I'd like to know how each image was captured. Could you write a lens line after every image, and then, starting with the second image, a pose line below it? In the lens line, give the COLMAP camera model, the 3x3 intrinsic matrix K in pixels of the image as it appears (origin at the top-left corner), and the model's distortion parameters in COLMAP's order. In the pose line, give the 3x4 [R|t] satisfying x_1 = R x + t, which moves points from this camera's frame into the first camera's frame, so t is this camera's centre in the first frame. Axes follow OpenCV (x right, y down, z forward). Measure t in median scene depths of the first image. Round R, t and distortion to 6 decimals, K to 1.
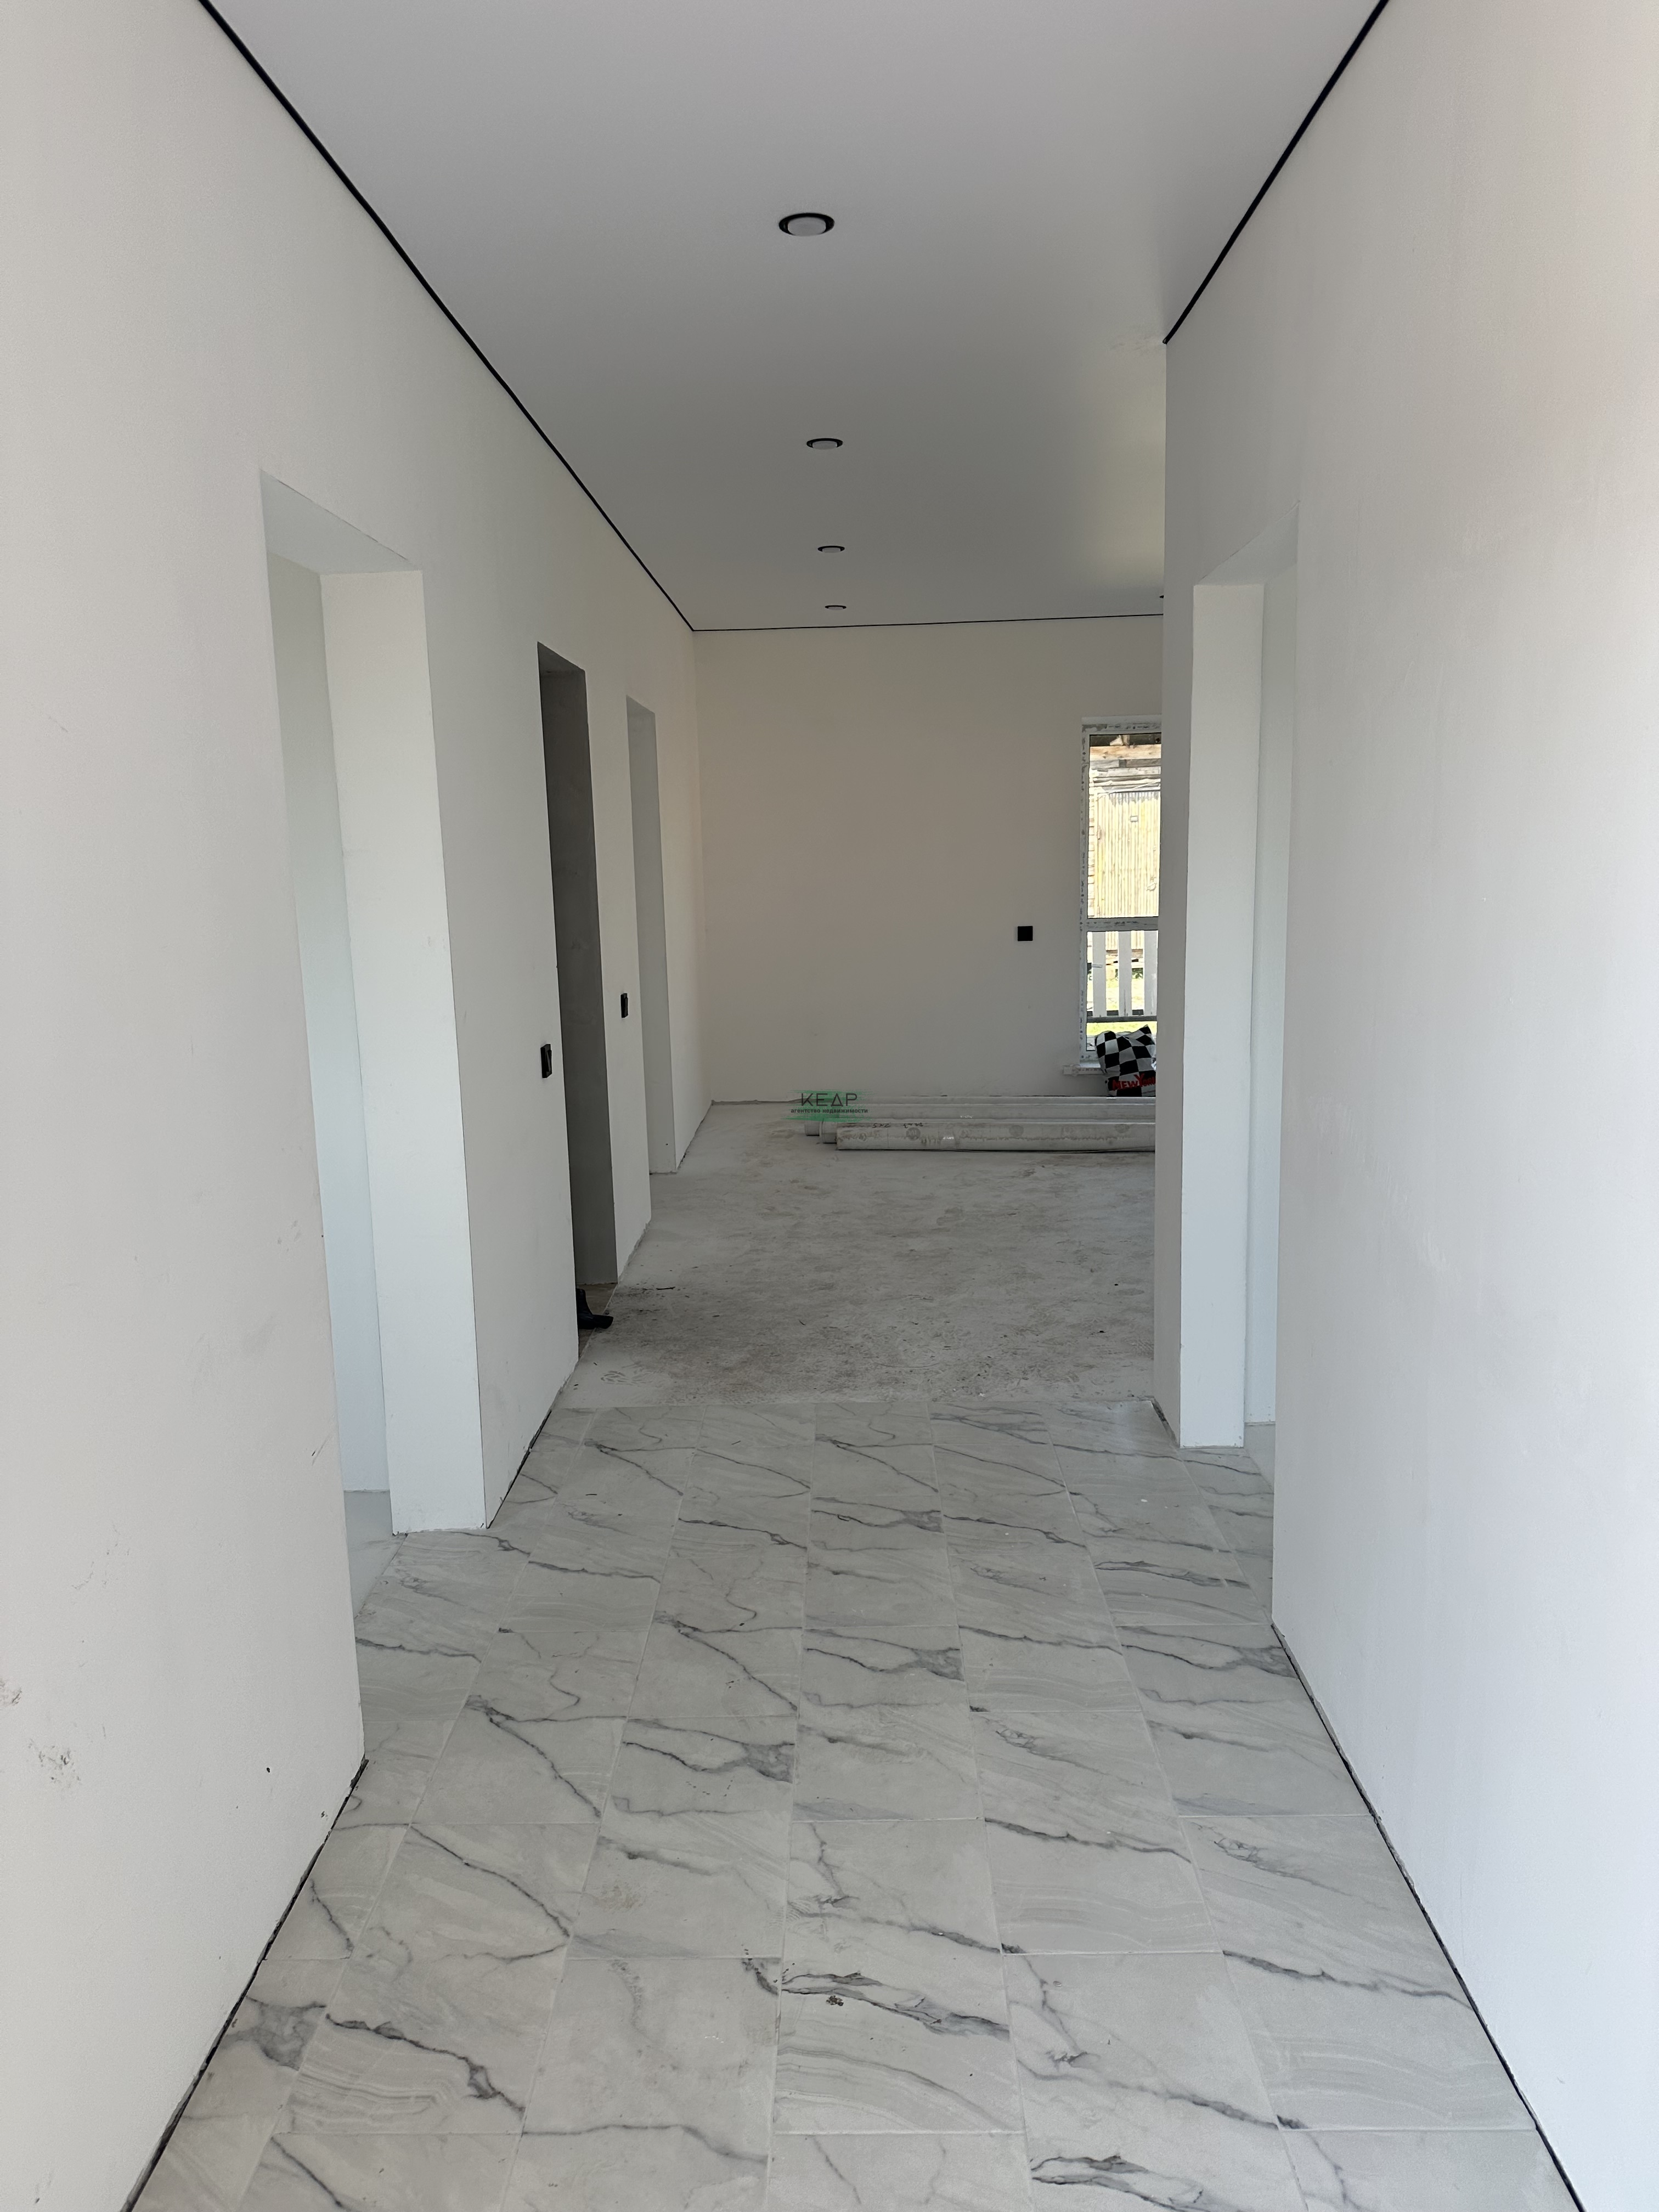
lens RADIAL K [[1562.1, 0, 825.2], [0, 1562.1, 1111.5], [0, 0, 1]] dist [0.051531, -0.041891]
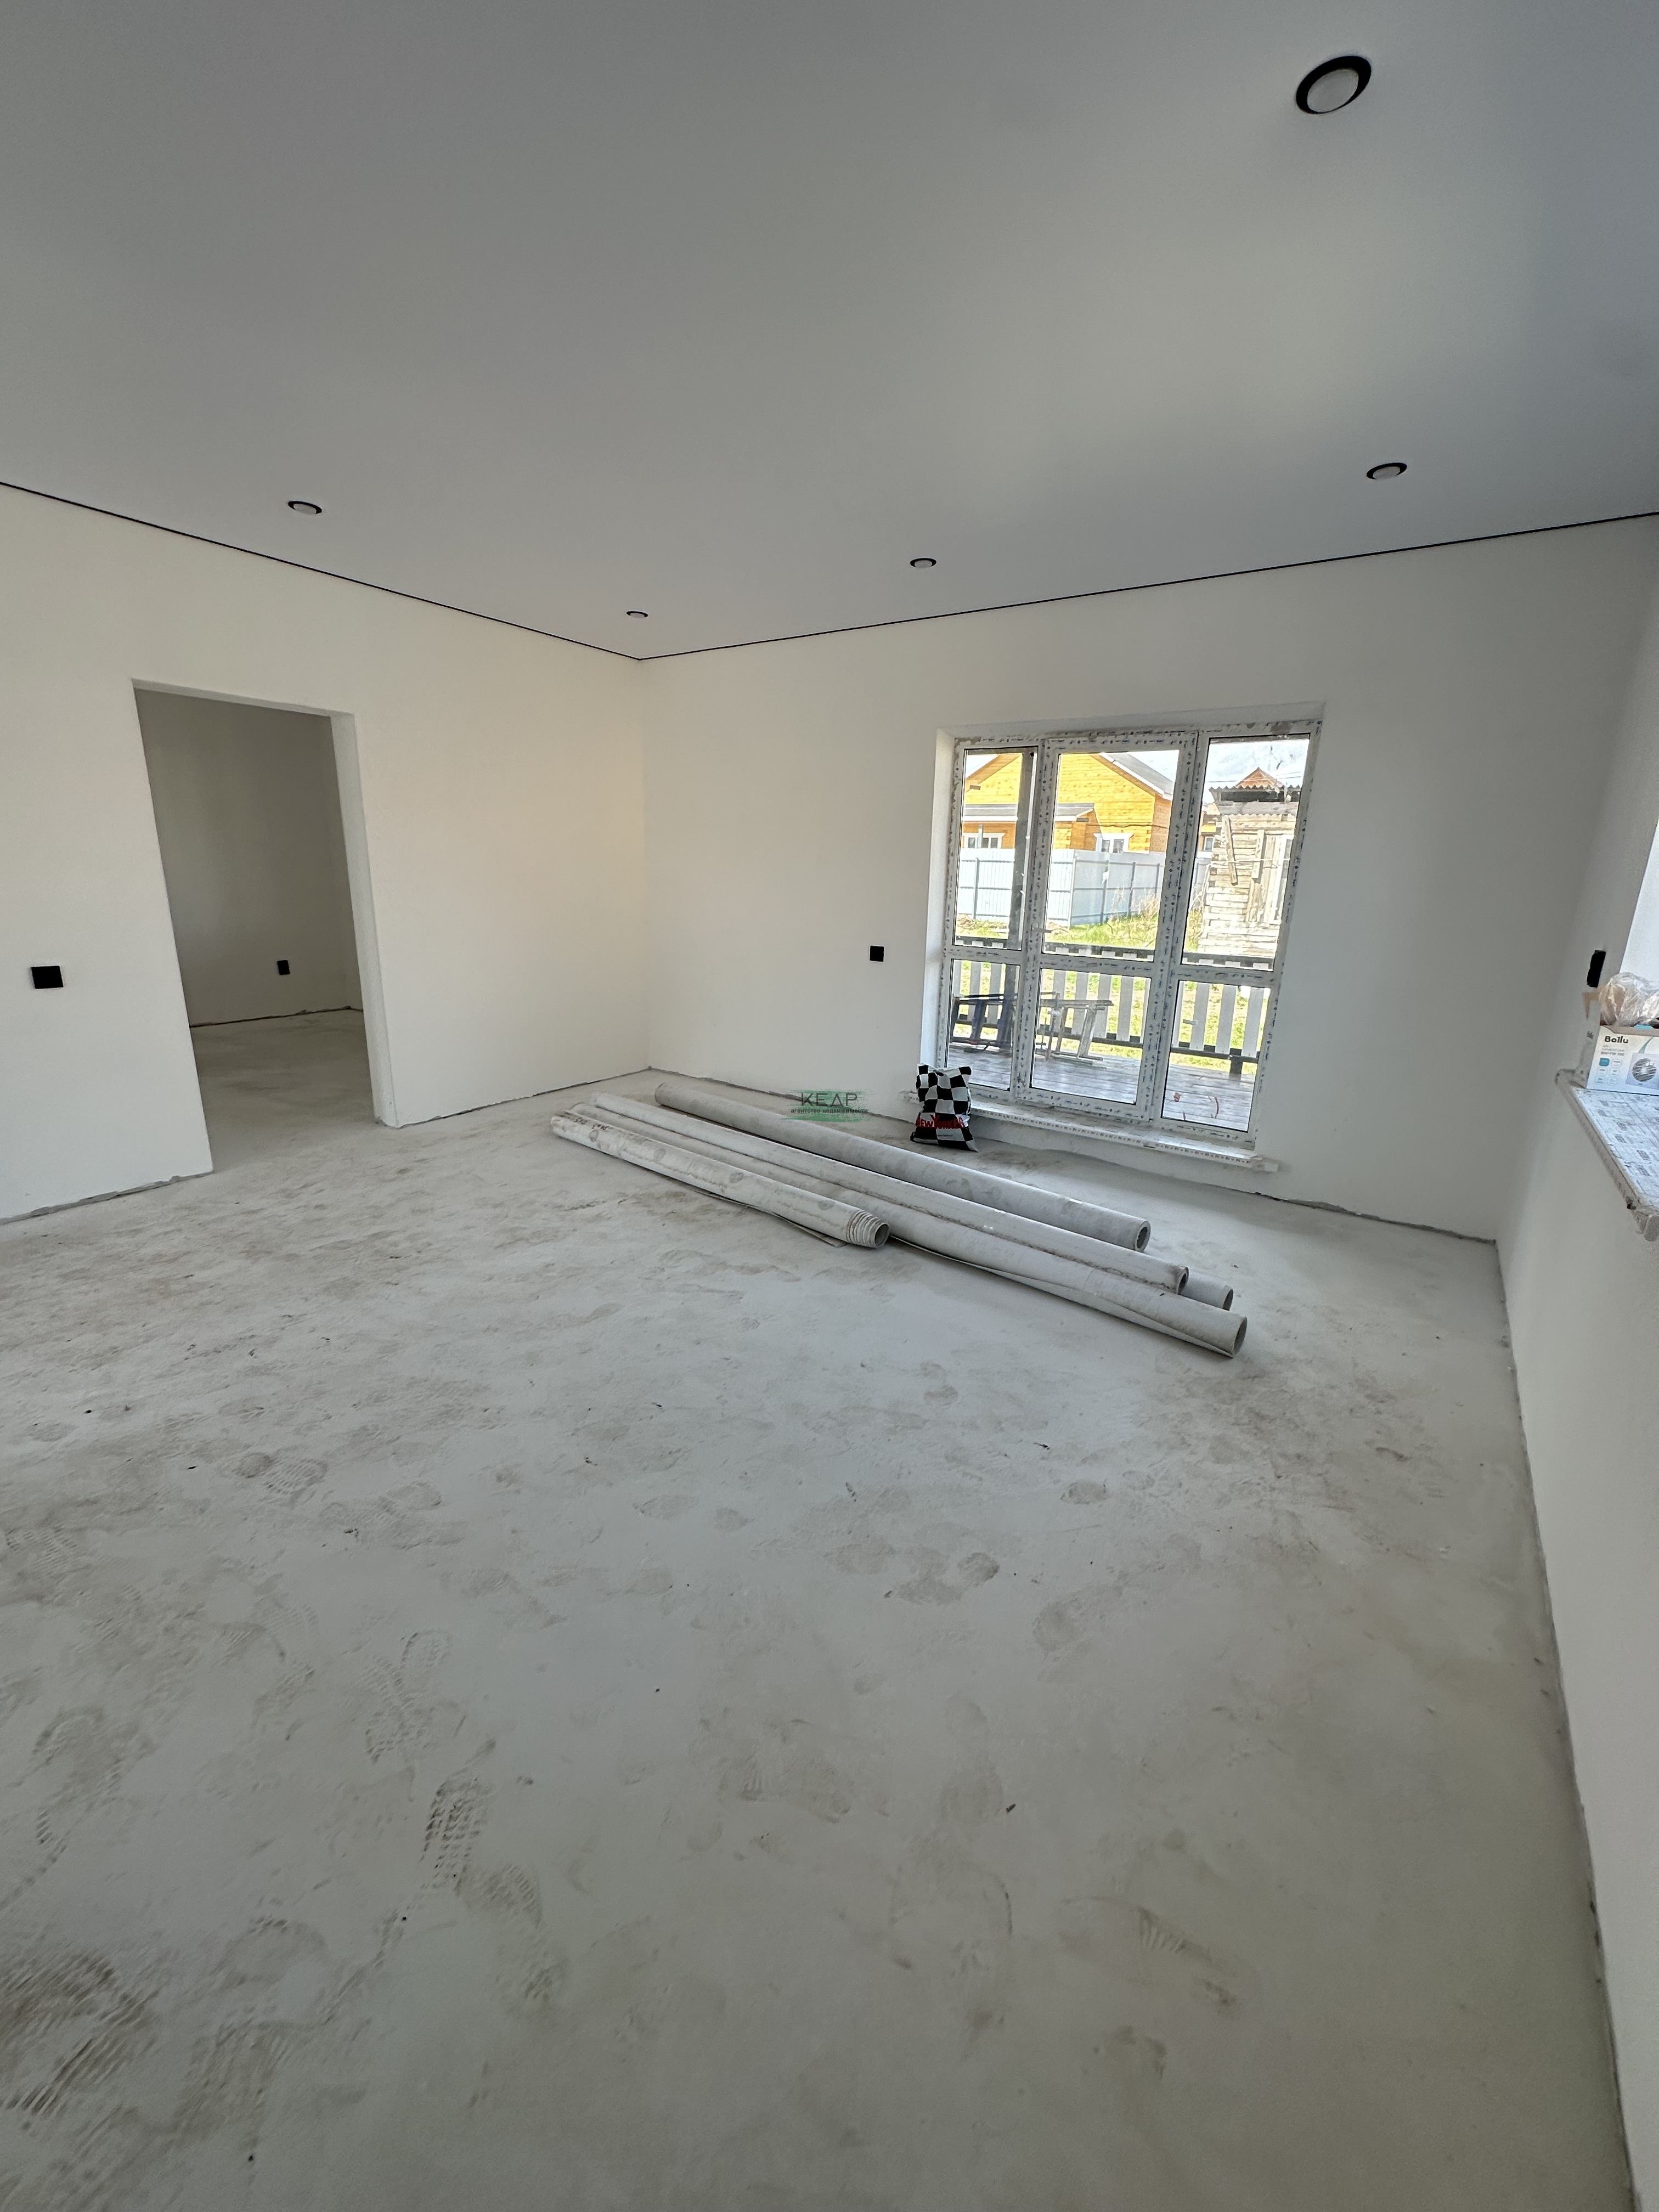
lens RADIAL K [[884.9, 0, 835.1], [0, 884.9, 1108.6], [0, 0, 1]] dist [-0.005859, 0.001178]
pose [[0.834837, 0.192960, -0.515571, 0.489625], [-0.143097, 0.980426, 0.135230, -0.105504], [0.531573, -0.039118, 0.846108, 0.593190]]
